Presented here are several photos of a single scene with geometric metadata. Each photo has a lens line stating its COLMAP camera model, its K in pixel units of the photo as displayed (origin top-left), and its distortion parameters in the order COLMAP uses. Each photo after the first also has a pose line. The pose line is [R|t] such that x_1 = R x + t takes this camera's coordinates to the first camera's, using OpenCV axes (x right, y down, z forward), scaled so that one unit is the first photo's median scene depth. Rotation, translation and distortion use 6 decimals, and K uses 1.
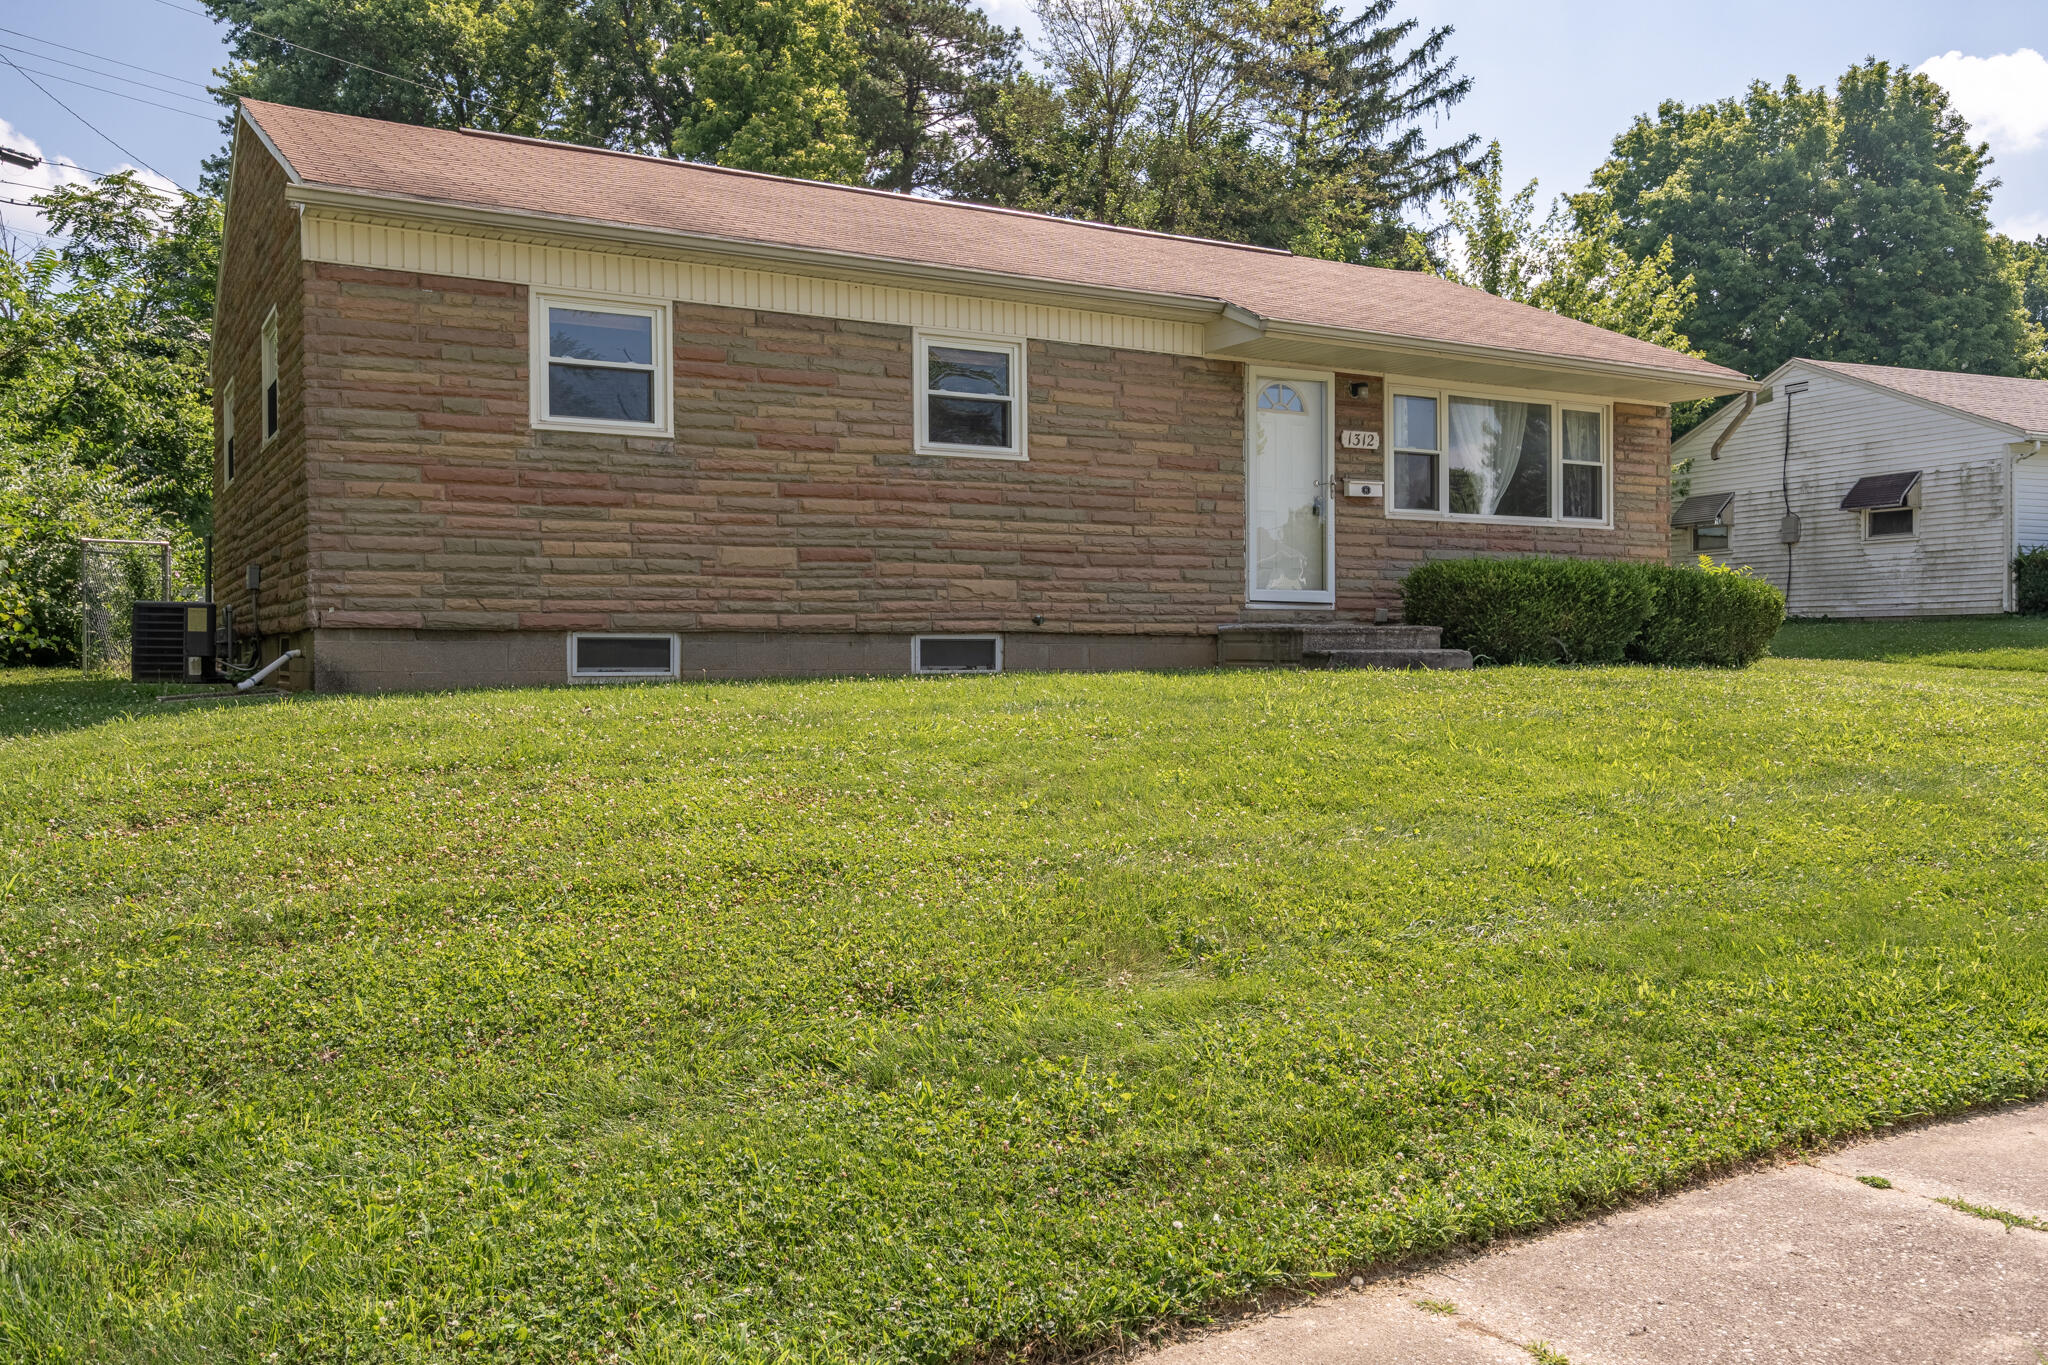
lens RADIAL K [[1696.1, 0, 1020.3], [0, 1696.1, 678.2], [0, 0, 1]] dist [0.008283, -0.001051]
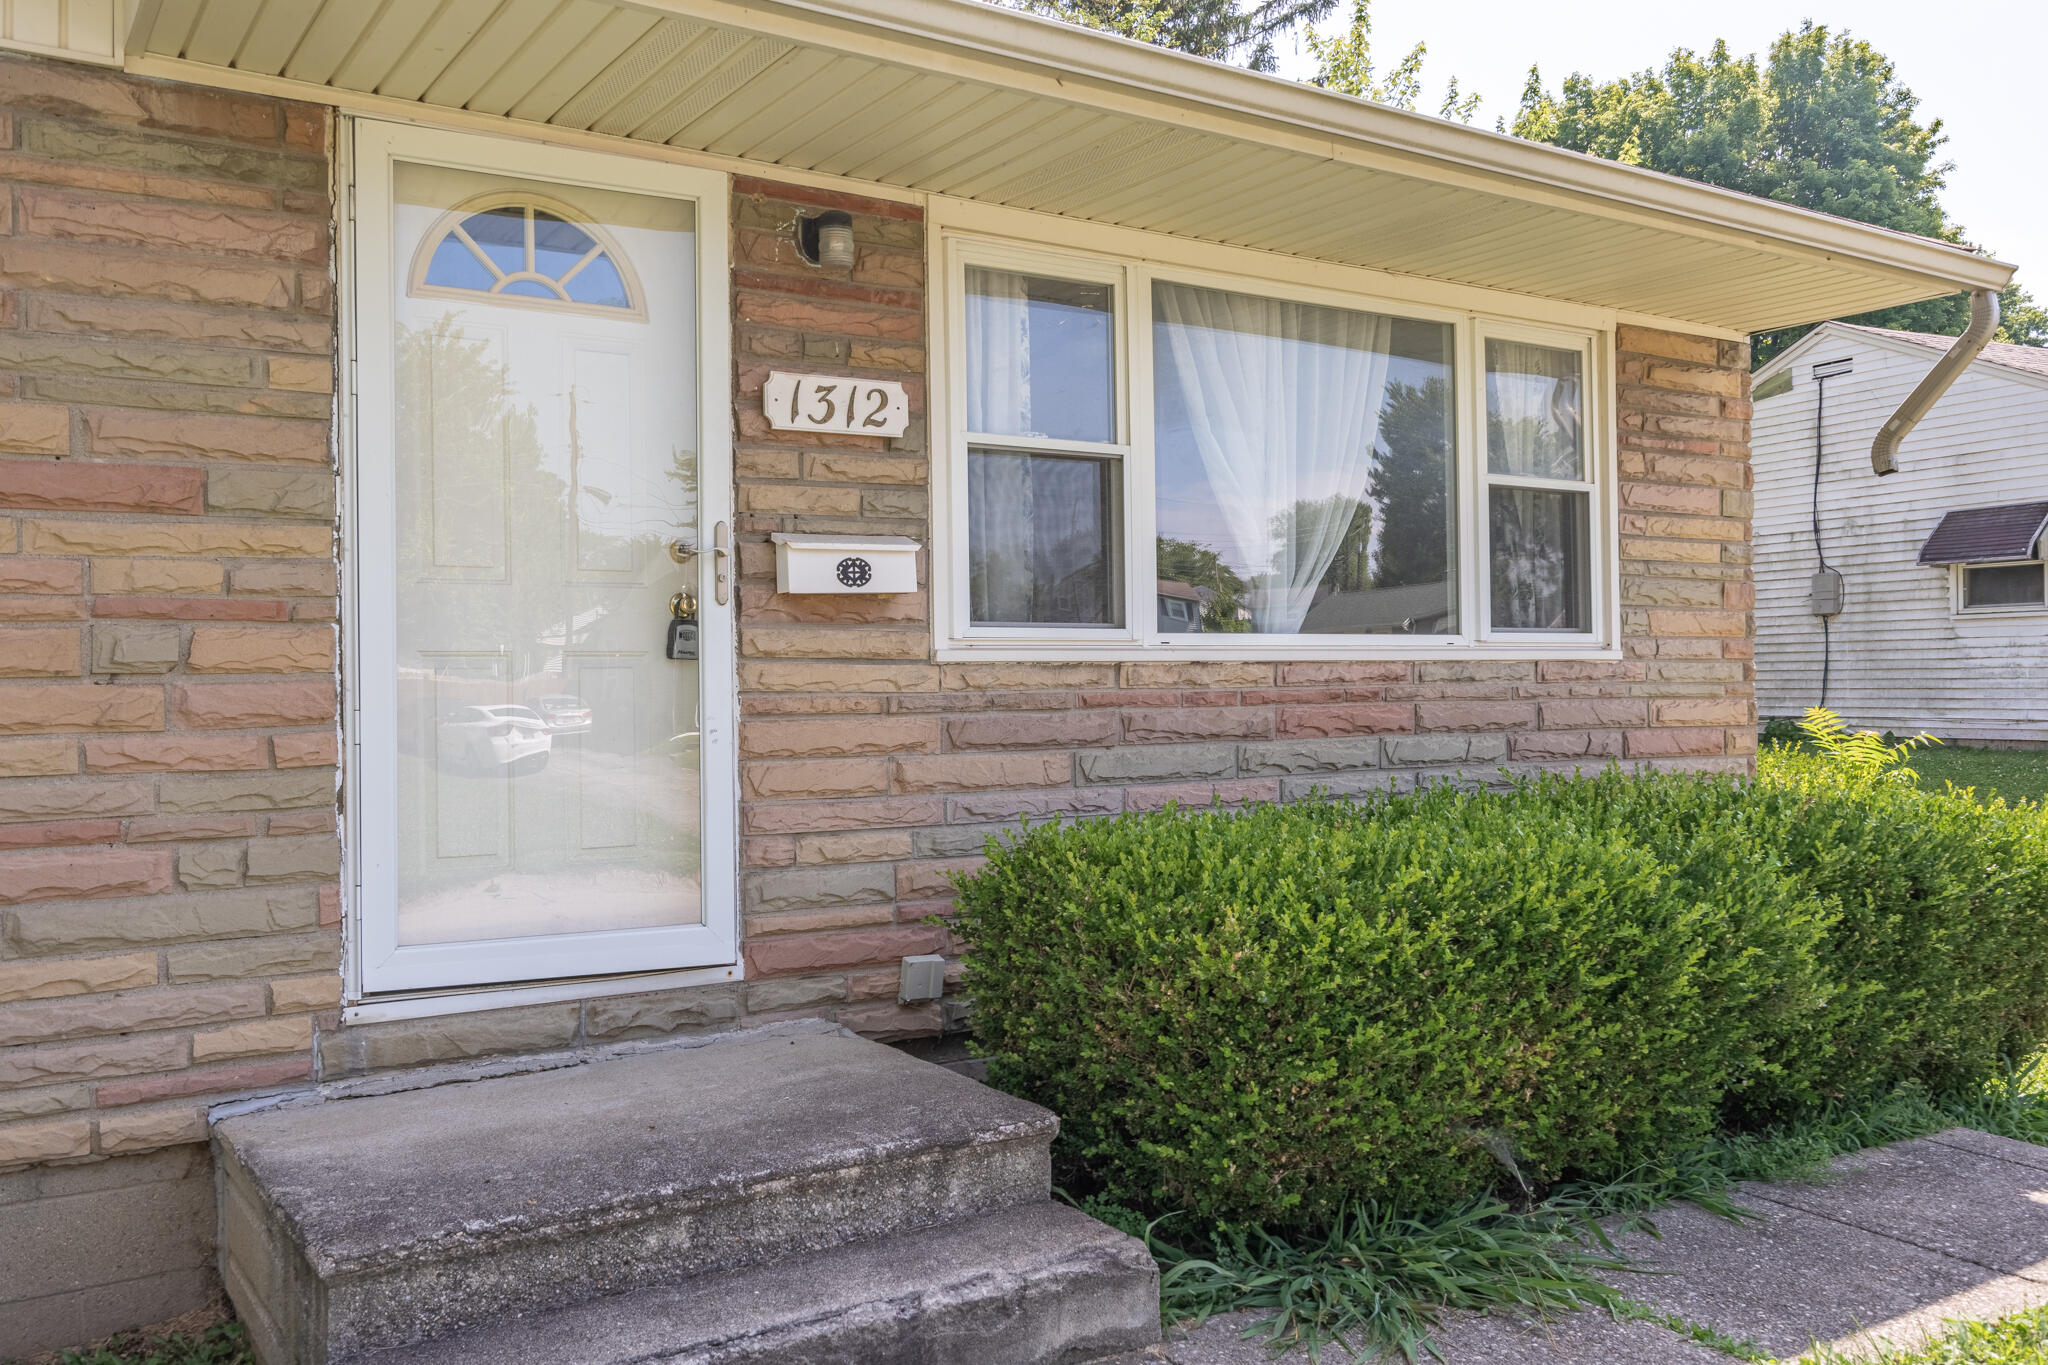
lens RADIAL K [[1696.1, 0, 1020.3], [0, 1696.1, 678.2], [0, 0, 1]] dist [0.008283, -0.001051]
pose [[0.998456, -0.008468, 0.054899, 0.238690], [0.009417, 0.999810, -0.017047, -0.095655], [-0.054744, 0.017538, 0.998346, 0.771439]]
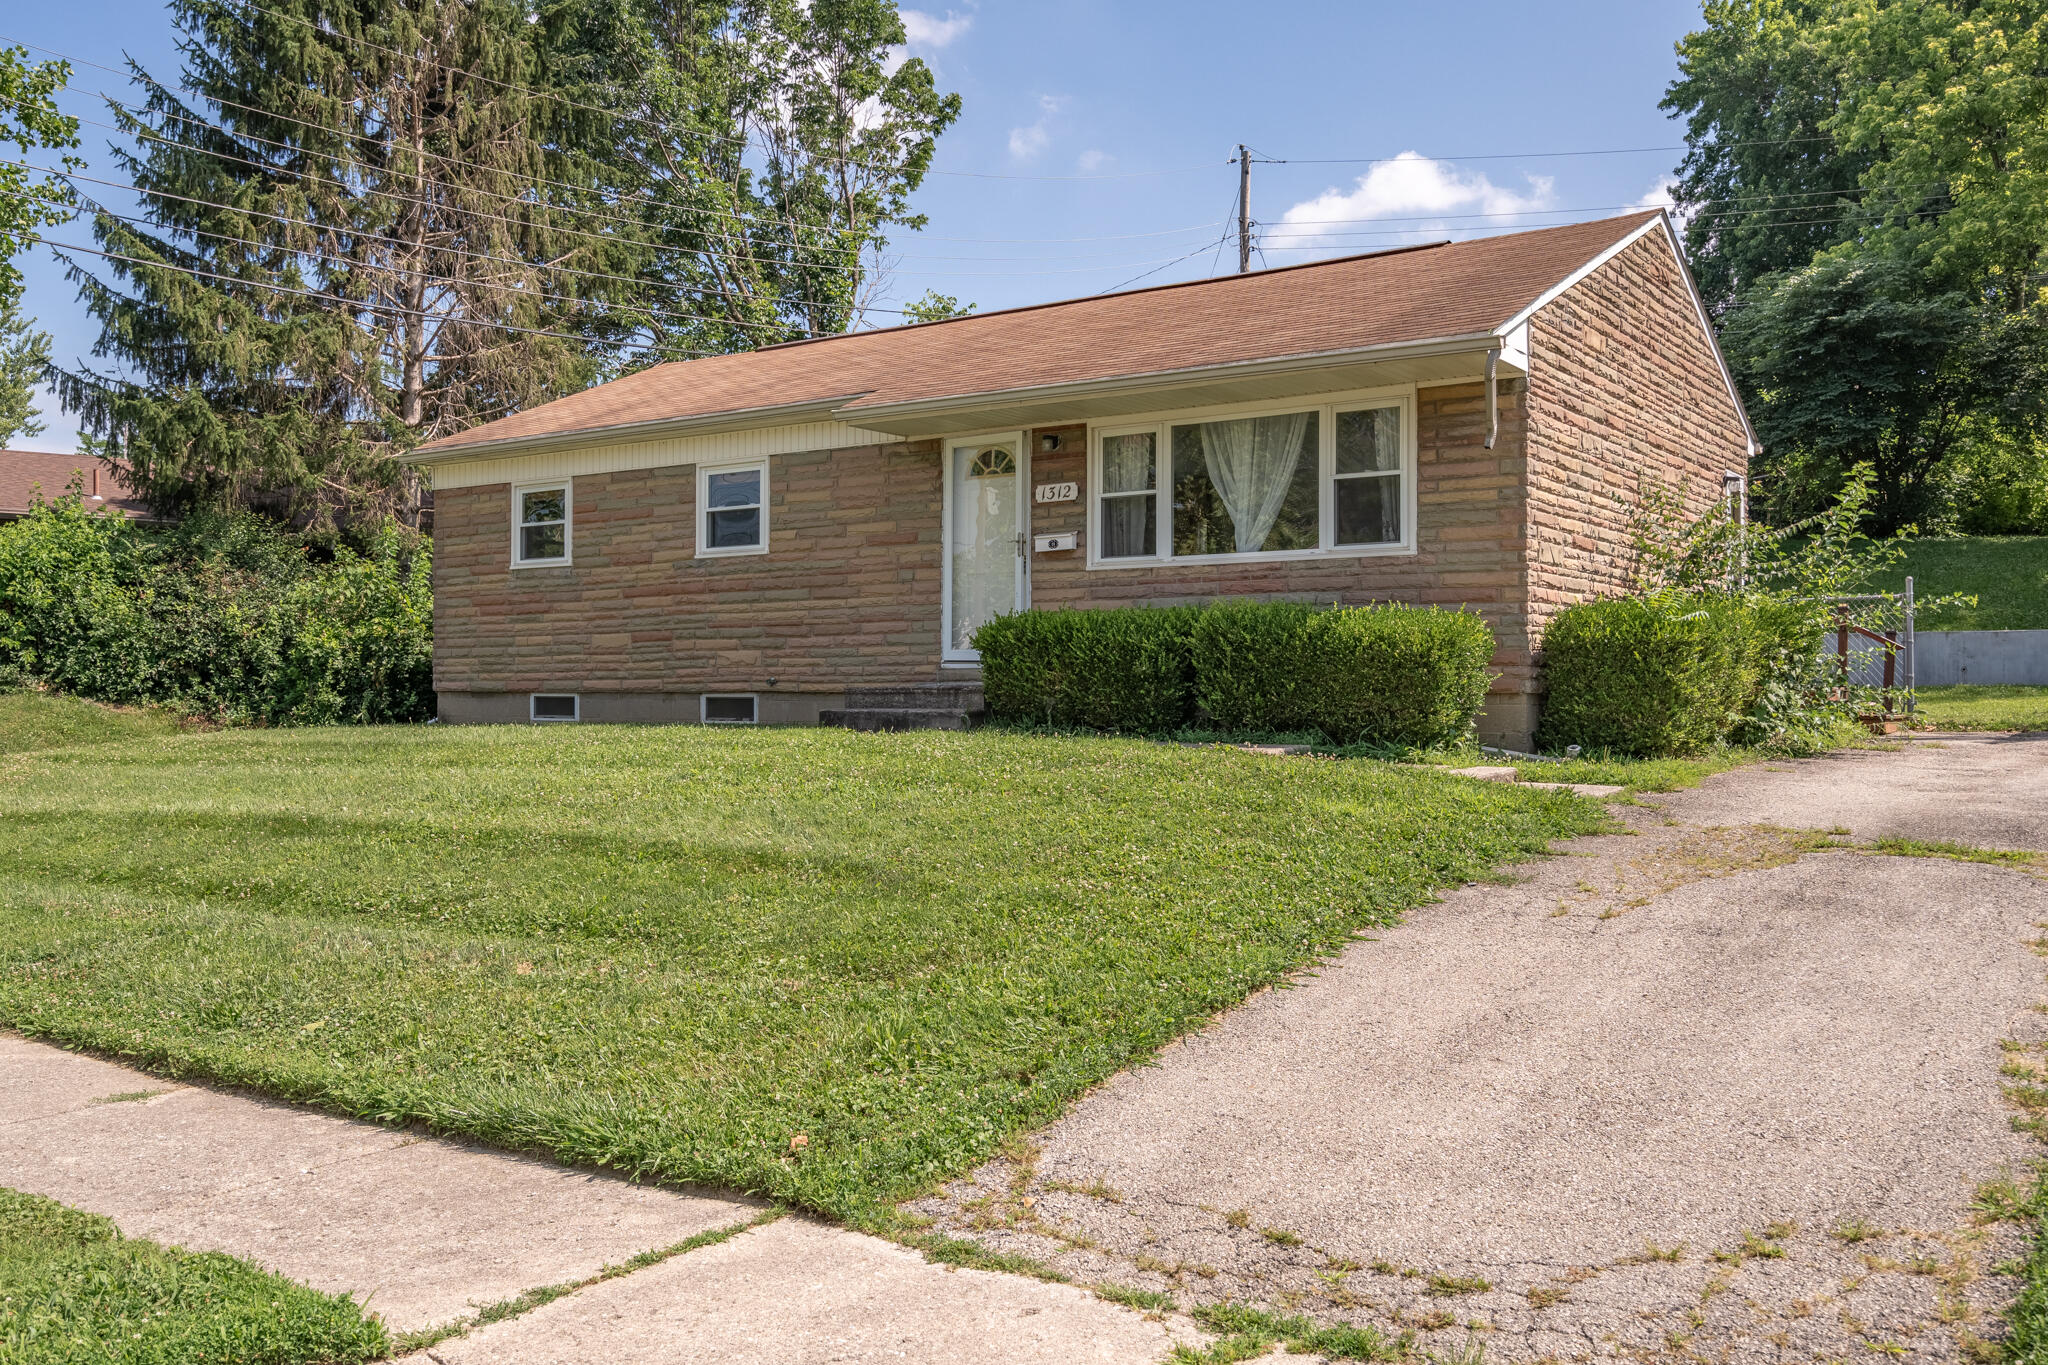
lens RADIAL K [[1696.1, 0, 1020.3], [0, 1696.1, 678.2], [0, 0, 1]] dist [0.008283, -0.001051]
pose [[0.431296, -0.003880, -0.902202, 1.185142], [-0.011862, 0.999880, -0.009971, -0.026226], [0.902133, 0.015003, 0.431198, 0.621417]]
